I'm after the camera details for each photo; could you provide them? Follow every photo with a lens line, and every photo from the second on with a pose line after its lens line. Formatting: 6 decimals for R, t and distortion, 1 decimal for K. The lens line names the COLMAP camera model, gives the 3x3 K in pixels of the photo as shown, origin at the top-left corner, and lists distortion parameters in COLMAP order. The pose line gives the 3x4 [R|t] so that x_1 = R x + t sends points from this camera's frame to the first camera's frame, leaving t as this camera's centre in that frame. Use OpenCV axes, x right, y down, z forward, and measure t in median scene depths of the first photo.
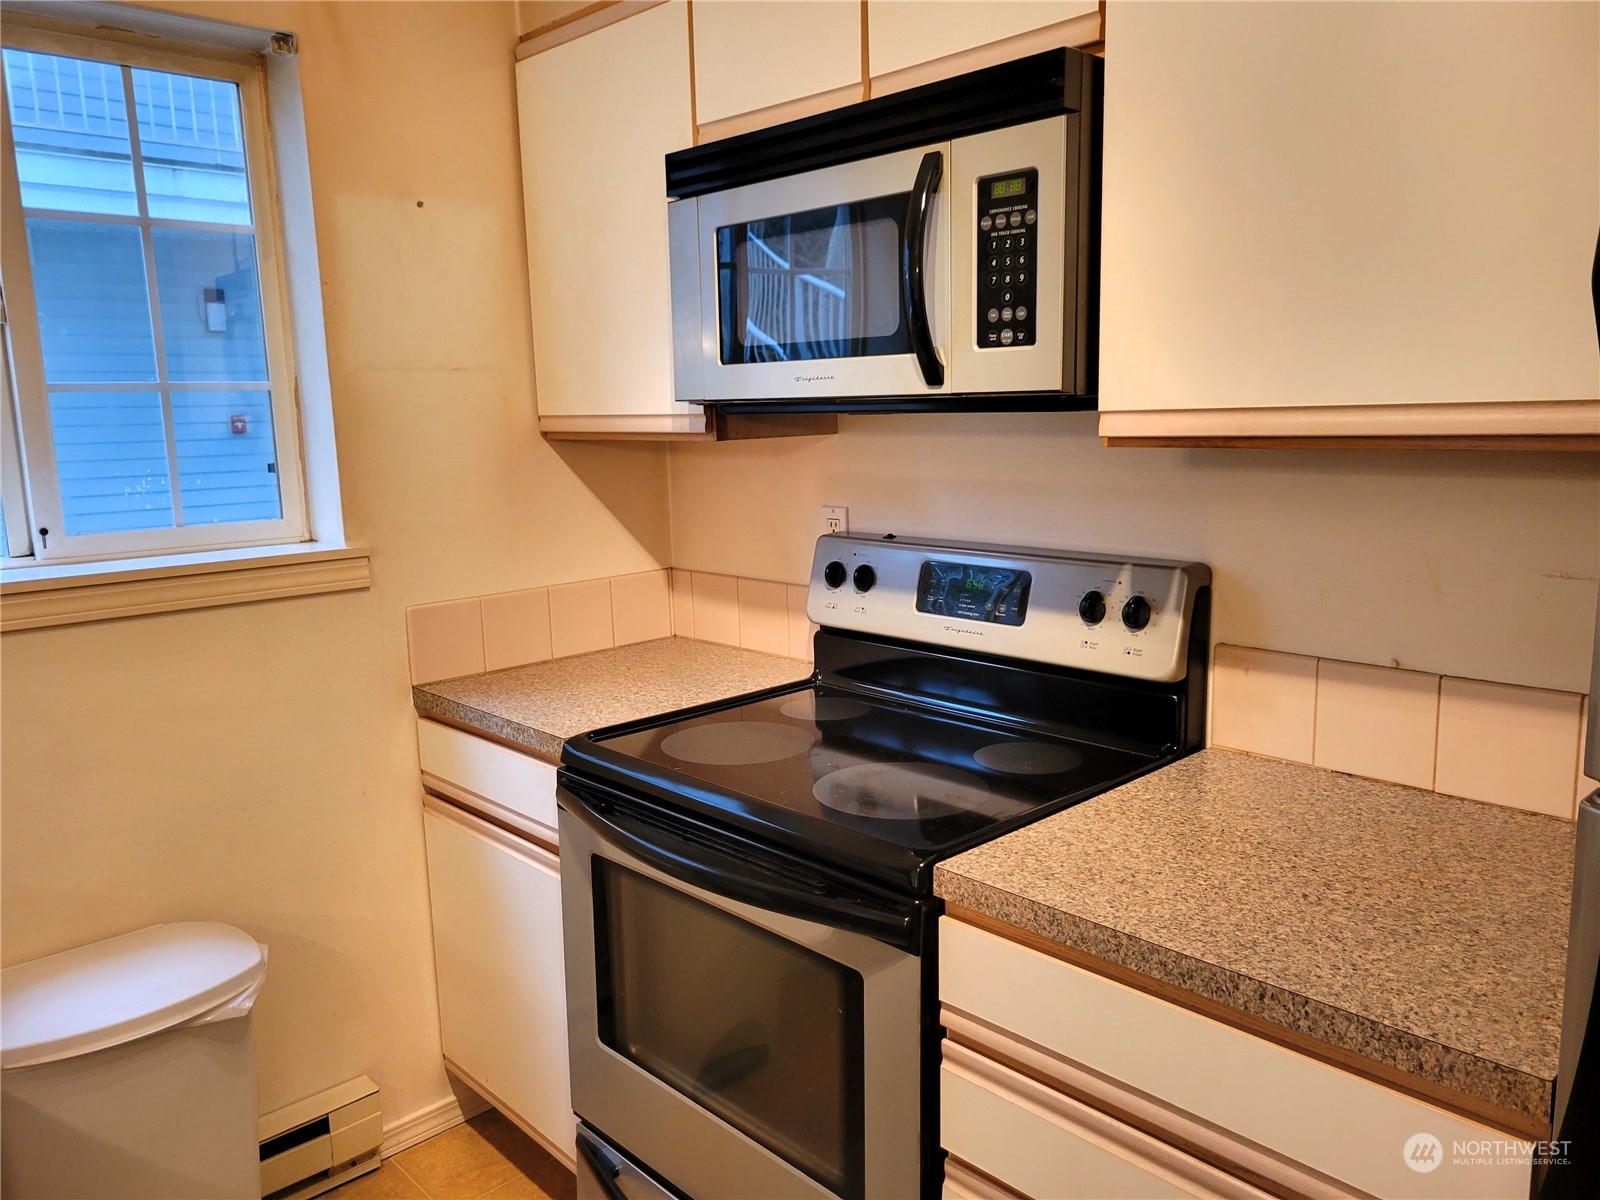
lens RADIAL K [[1211.8, 0, 808.7], [0, 1211.8, 603.0], [0, 0, 1]] dist [0.044709, -0.003938]
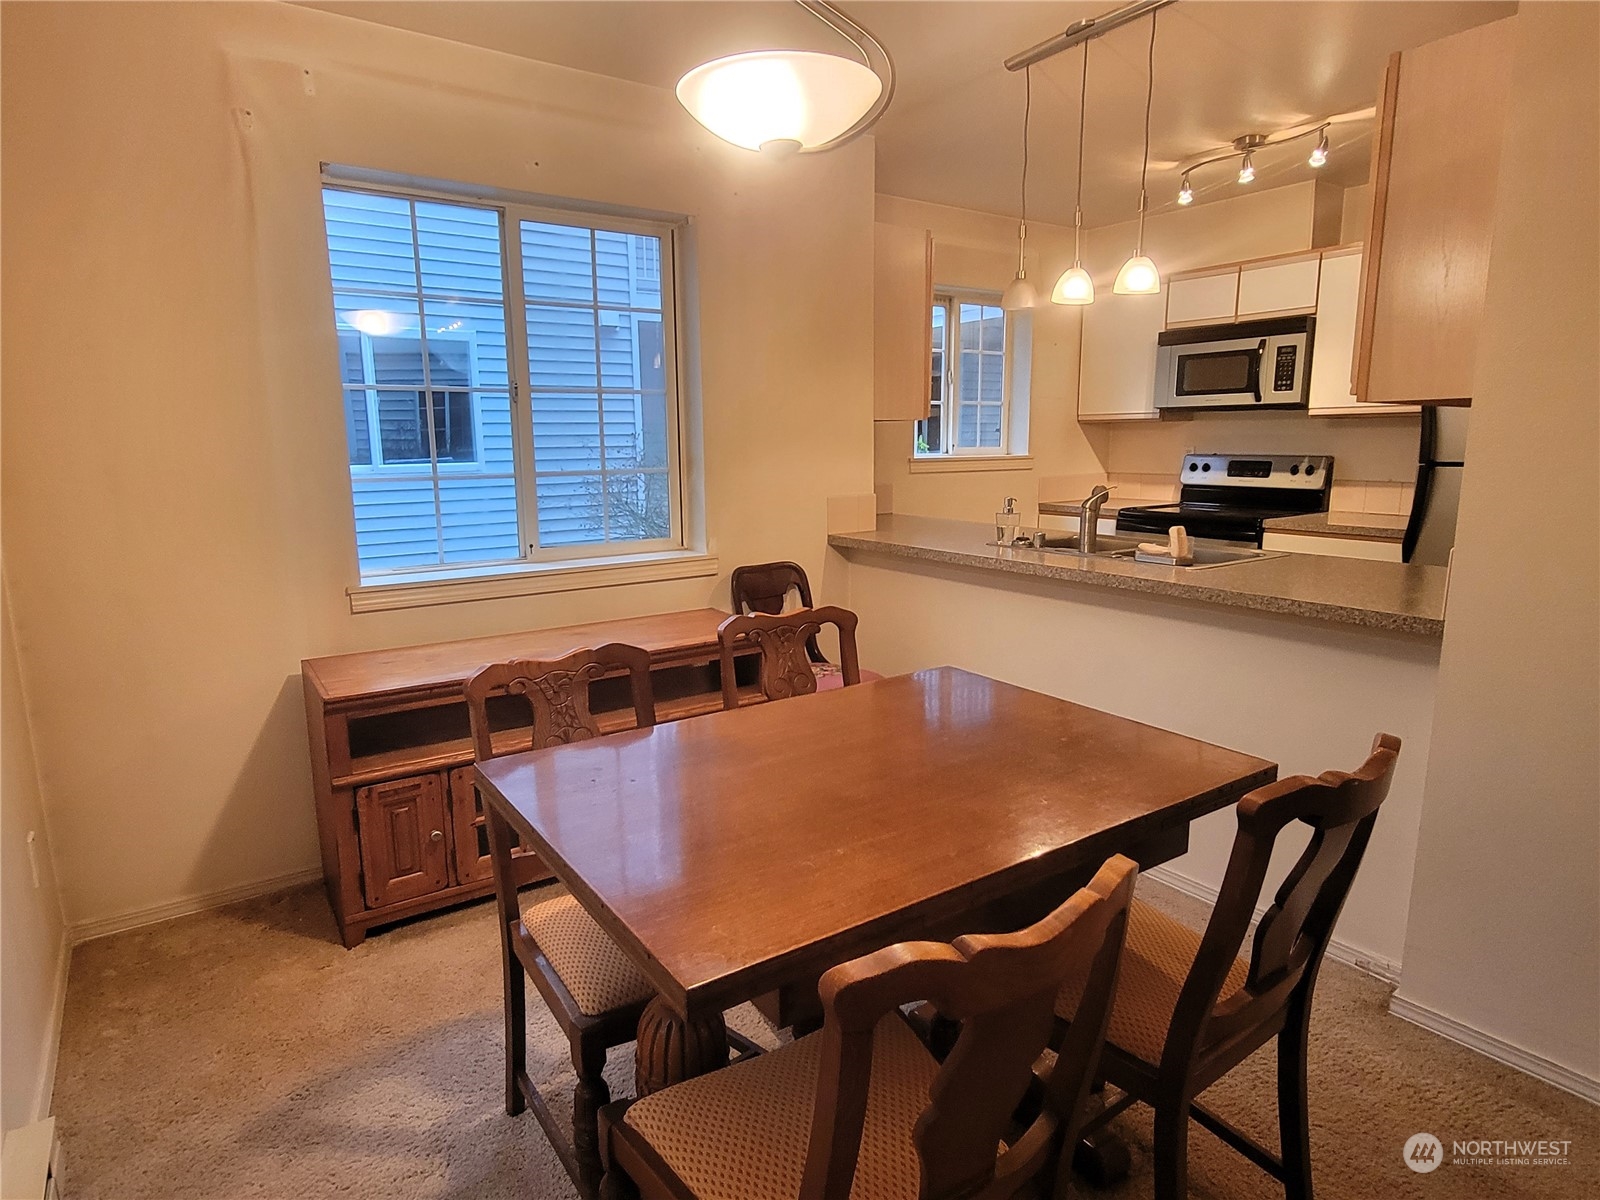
lens RADIAL K [[922.3, 0, 800.0], [0, 922.3, 600.0], [0, 0, 1]] dist [0.006397, 0.004034]
pose [[0.991175, 0.037690, -0.127089, -0.836516], [-0.036848, 0.999281, 0.008969, 0.418012], [0.127335, -0.004207, 0.991851, -1.826002]]
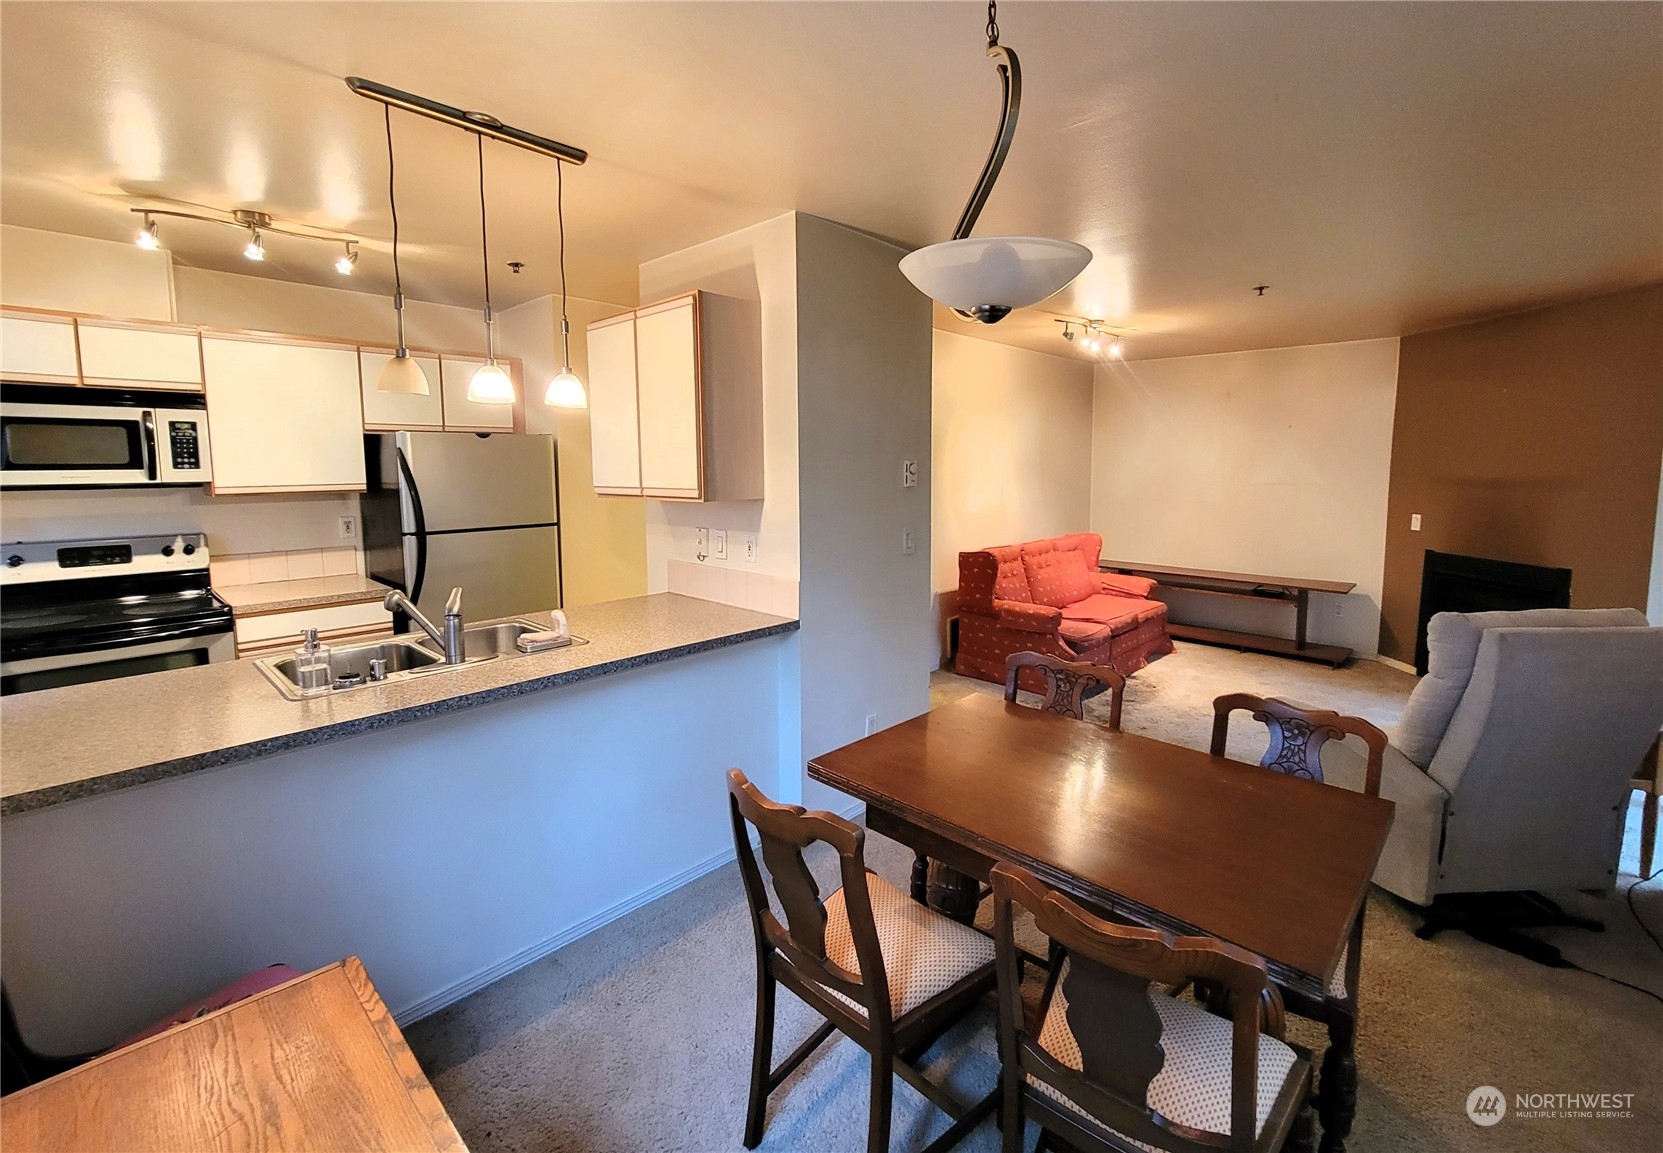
lens RADIAL K [[699.3, 0, 828.0], [0, 699.3, 532.6], [0, 0, 1]] dist [-0.002282, -0.000596]
pose [[-0.084688, -0.072312, 0.993780, -1.789947], [0.172359, 0.981265, 0.086090, 0.101950], [-0.981387, 0.178578, -0.070638, -0.569234]]
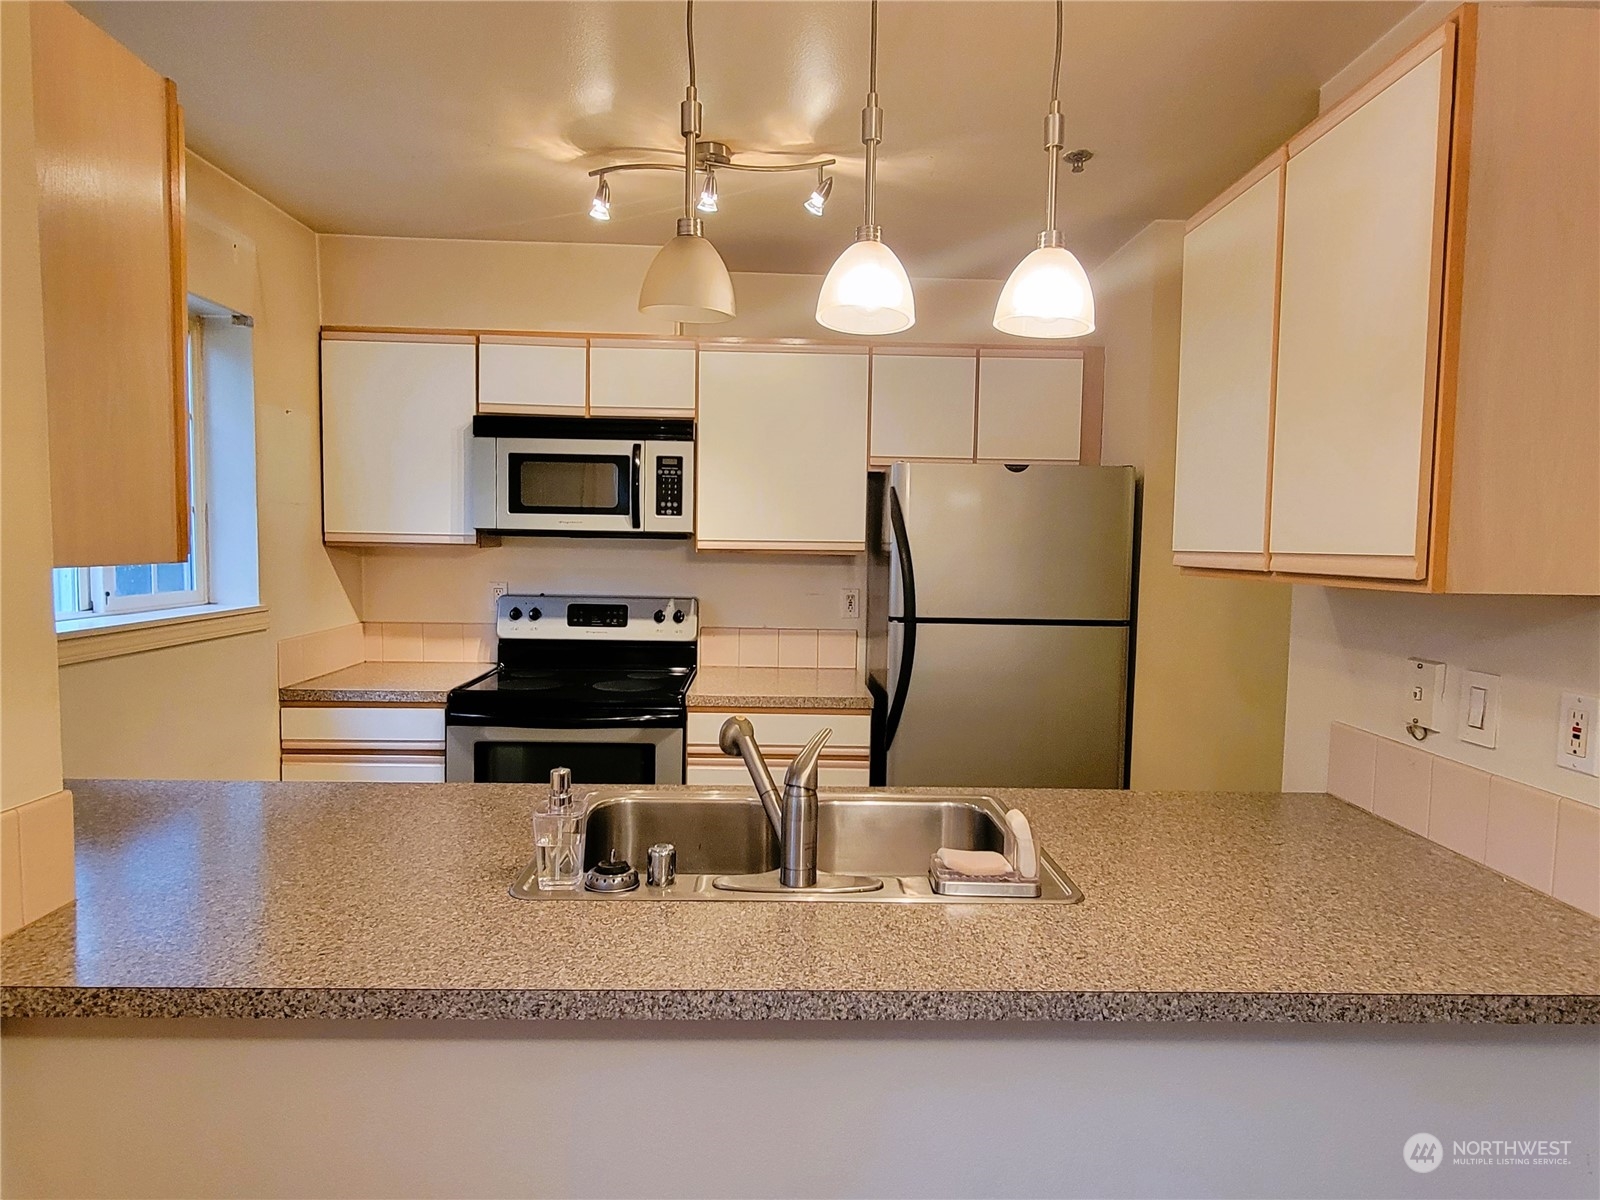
lens RADIAL K [[922.3, 0, 800.0], [0, 922.3, 600.0], [0, 0, 1]] dist [0.006397, 0.004034]
pose [[0.653363, -0.013881, 0.756918, -1.116090], [0.093376, 0.993675, -0.062378, 0.127116], [-0.751264, 0.111433, 0.650526, -0.522462]]
